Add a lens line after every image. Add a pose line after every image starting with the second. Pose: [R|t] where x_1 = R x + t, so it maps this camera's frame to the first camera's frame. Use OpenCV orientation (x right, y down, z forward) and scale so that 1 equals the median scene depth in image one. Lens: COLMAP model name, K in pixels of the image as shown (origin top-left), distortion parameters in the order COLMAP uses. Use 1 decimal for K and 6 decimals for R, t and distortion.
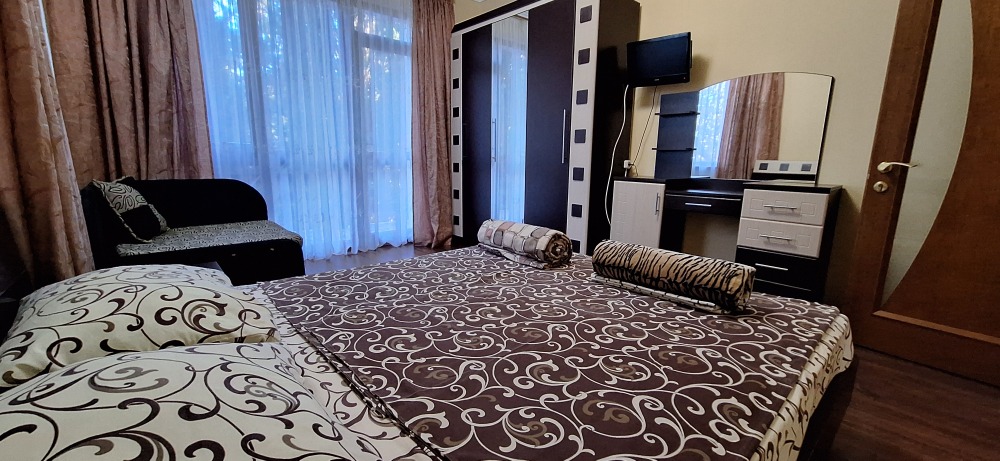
lens RADIAL K [[400.3, 0, 504.1], [0, 400.3, 236.6], [0, 0, 1]] dist [-0.020595, -0.000261]
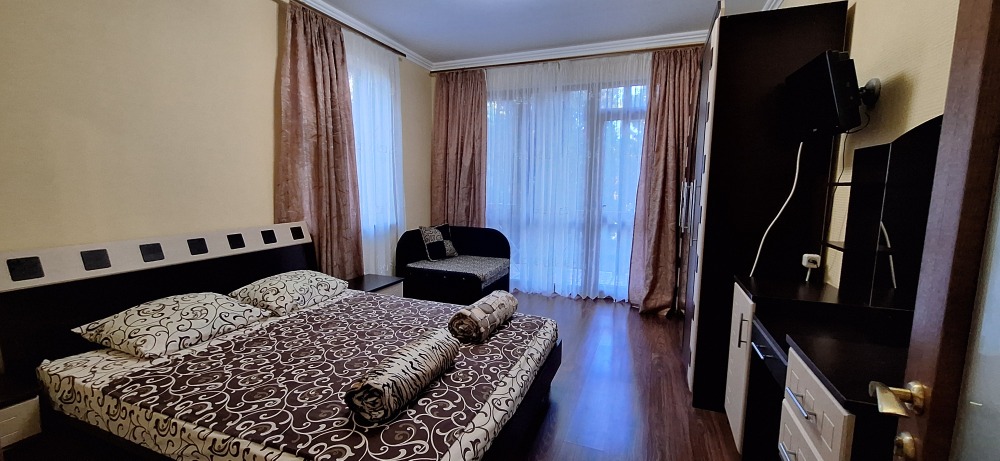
lens RADIAL K [[400.3, 0, 504.1], [0, 400.3, 236.6], [0, 0, 1]] dist [-0.020595, -0.000261]
pose [[0.457603, 0.106659, -0.882736, 0.847035], [-0.182121, 0.982974, 0.024361, -0.196480], [0.870305, 0.149617, 0.469237, 0.388431]]
